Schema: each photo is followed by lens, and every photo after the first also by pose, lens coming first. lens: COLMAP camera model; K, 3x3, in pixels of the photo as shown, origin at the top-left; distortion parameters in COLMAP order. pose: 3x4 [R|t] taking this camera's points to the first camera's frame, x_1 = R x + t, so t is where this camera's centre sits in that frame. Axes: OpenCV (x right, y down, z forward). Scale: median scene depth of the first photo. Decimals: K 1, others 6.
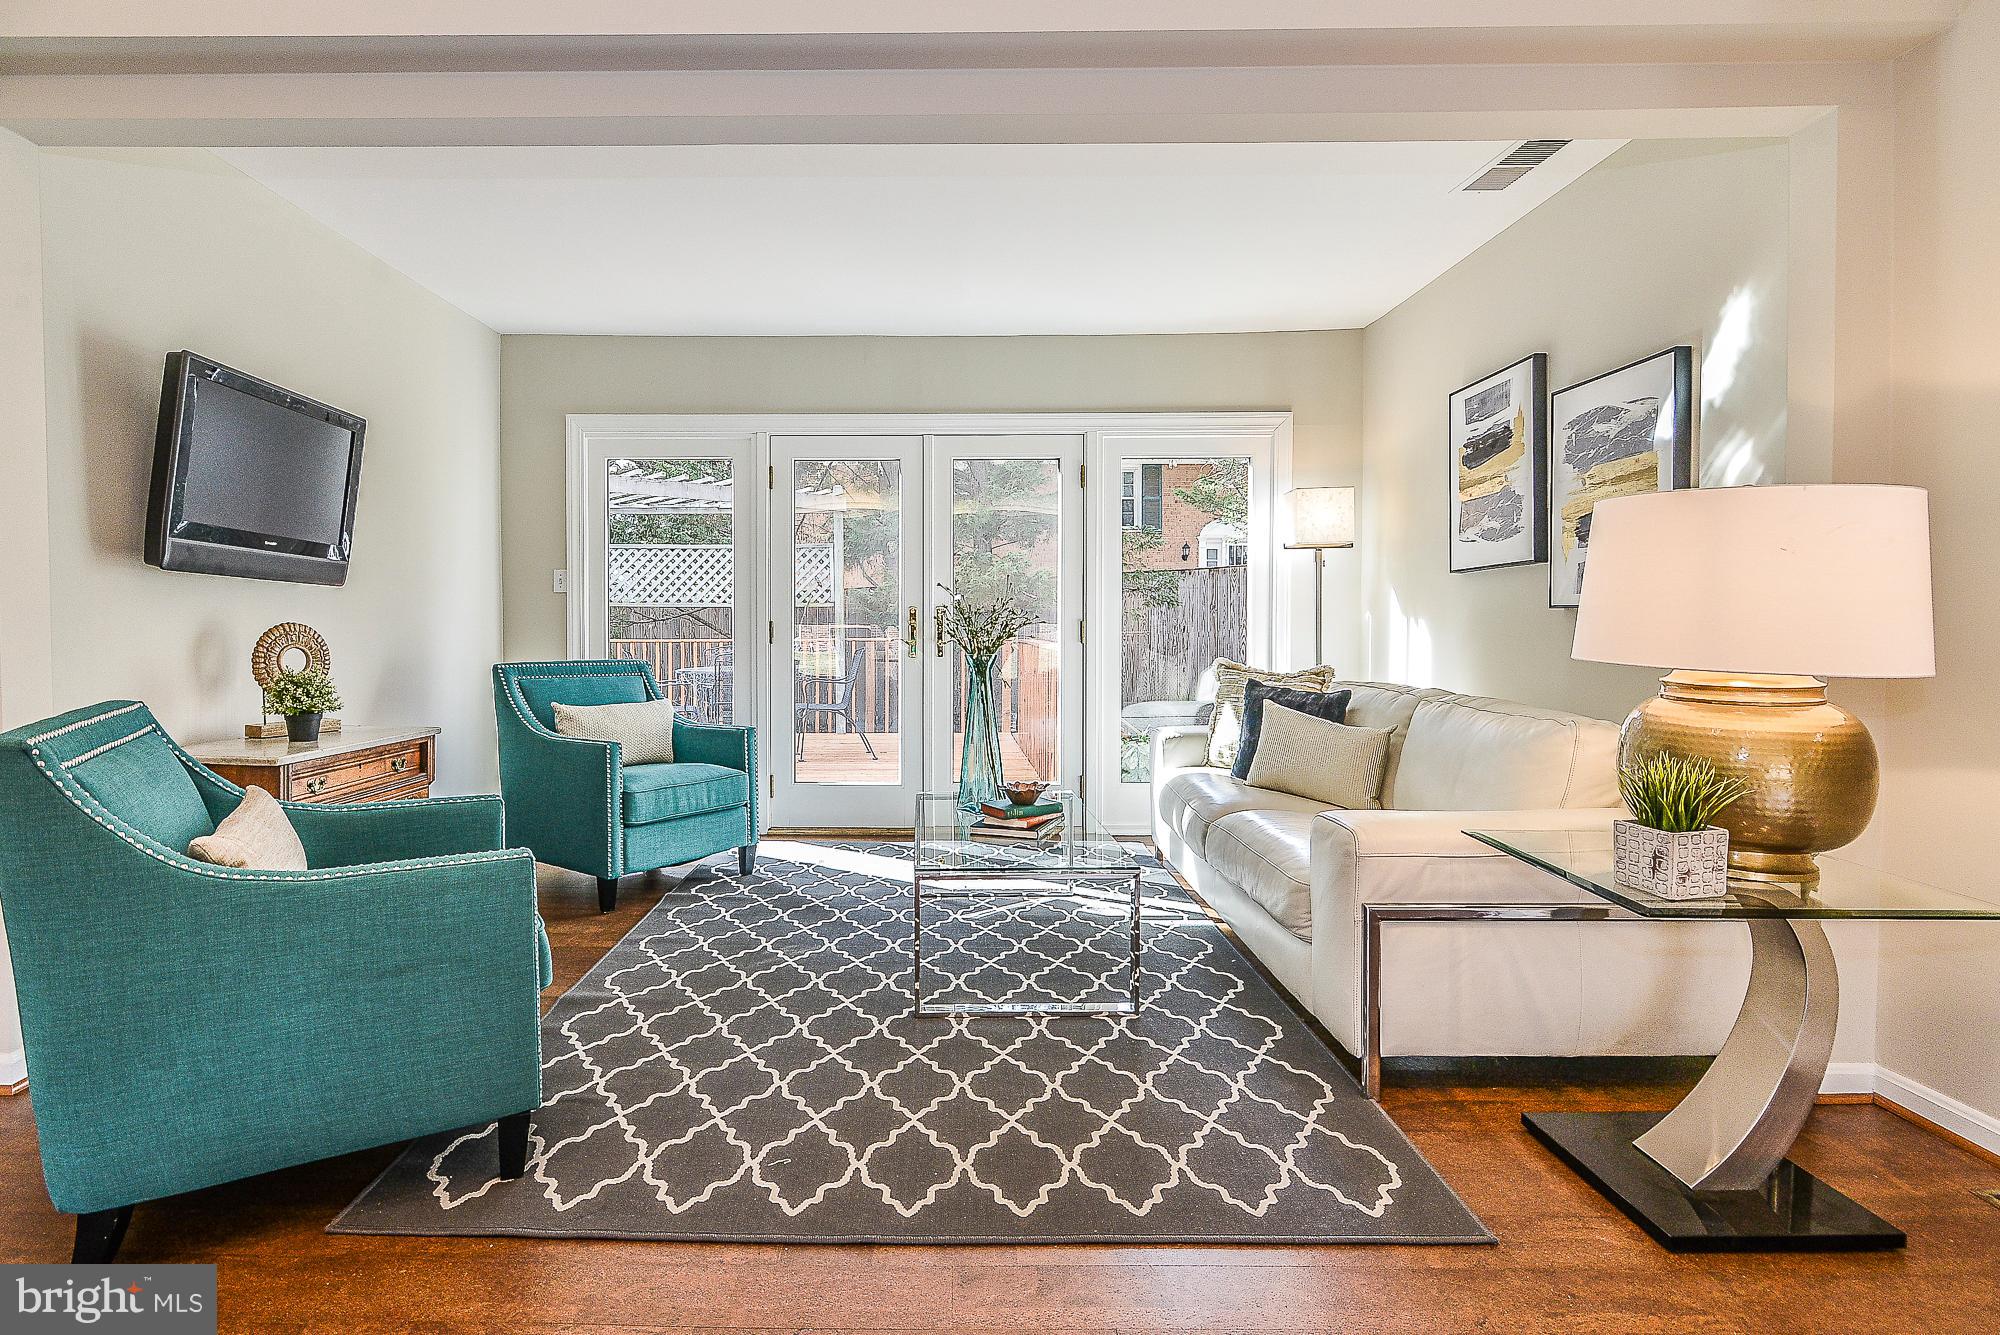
lens RADIAL K [[898.2, 0, 994.4], [0, 898.2, 661.4], [0, 0, 1]] dist [-0.002453, -0.000035]
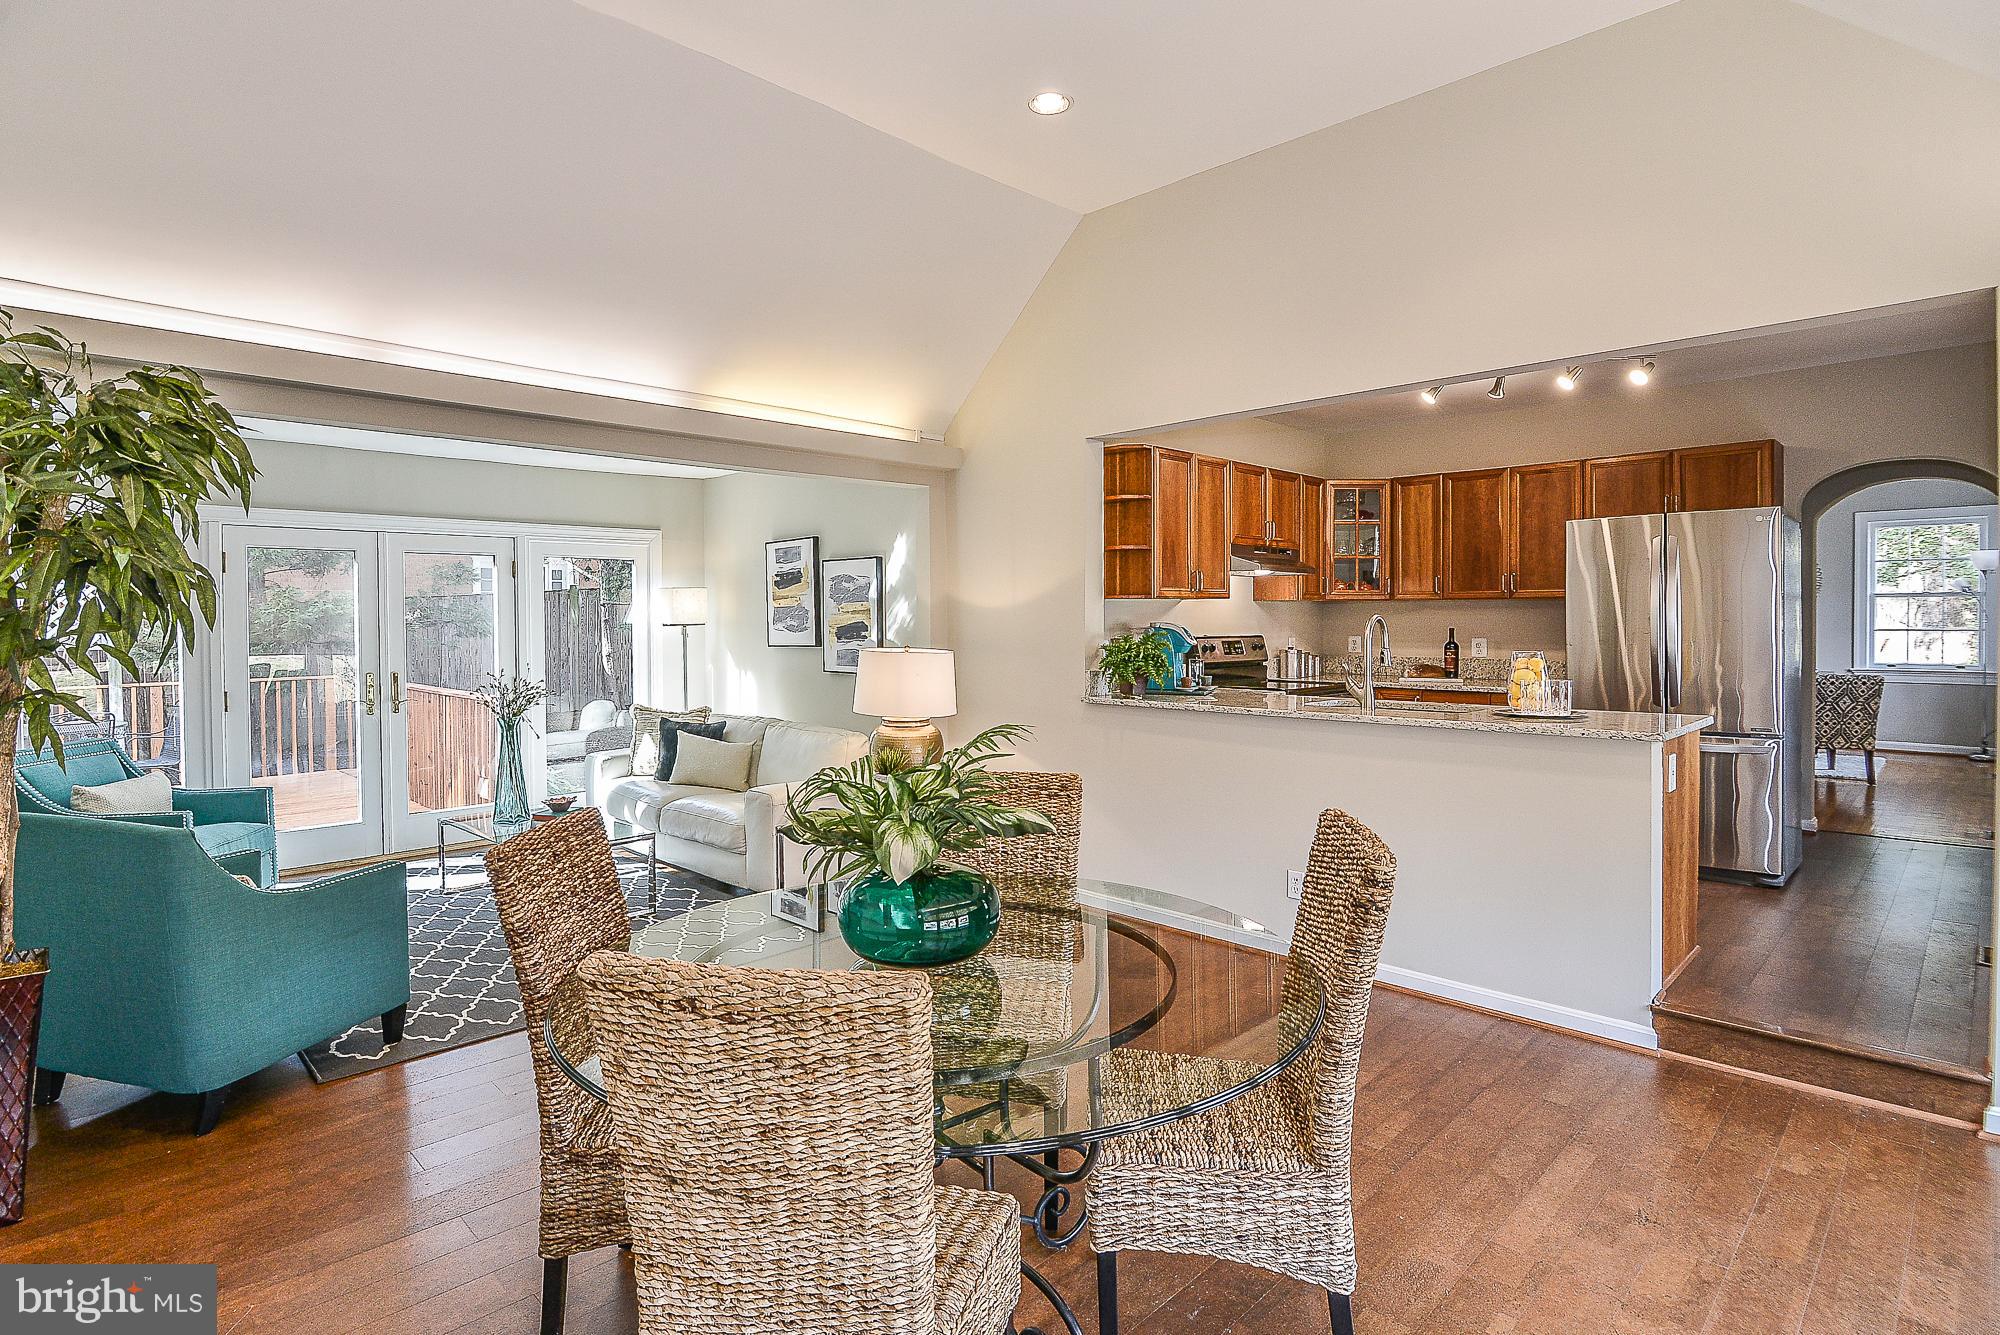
lens RADIAL K [[1004.1, 0, 1006.2], [0, 1004.1, 655.2], [0, 0, 1]] dist [0.004426, 0.000890]
pose [[0.686644, -0.027039, 0.726491, -0.634226], [0.022712, 0.999618, 0.015738, -0.113840], [-0.726639, 0.005694, 0.686996, -0.713551]]
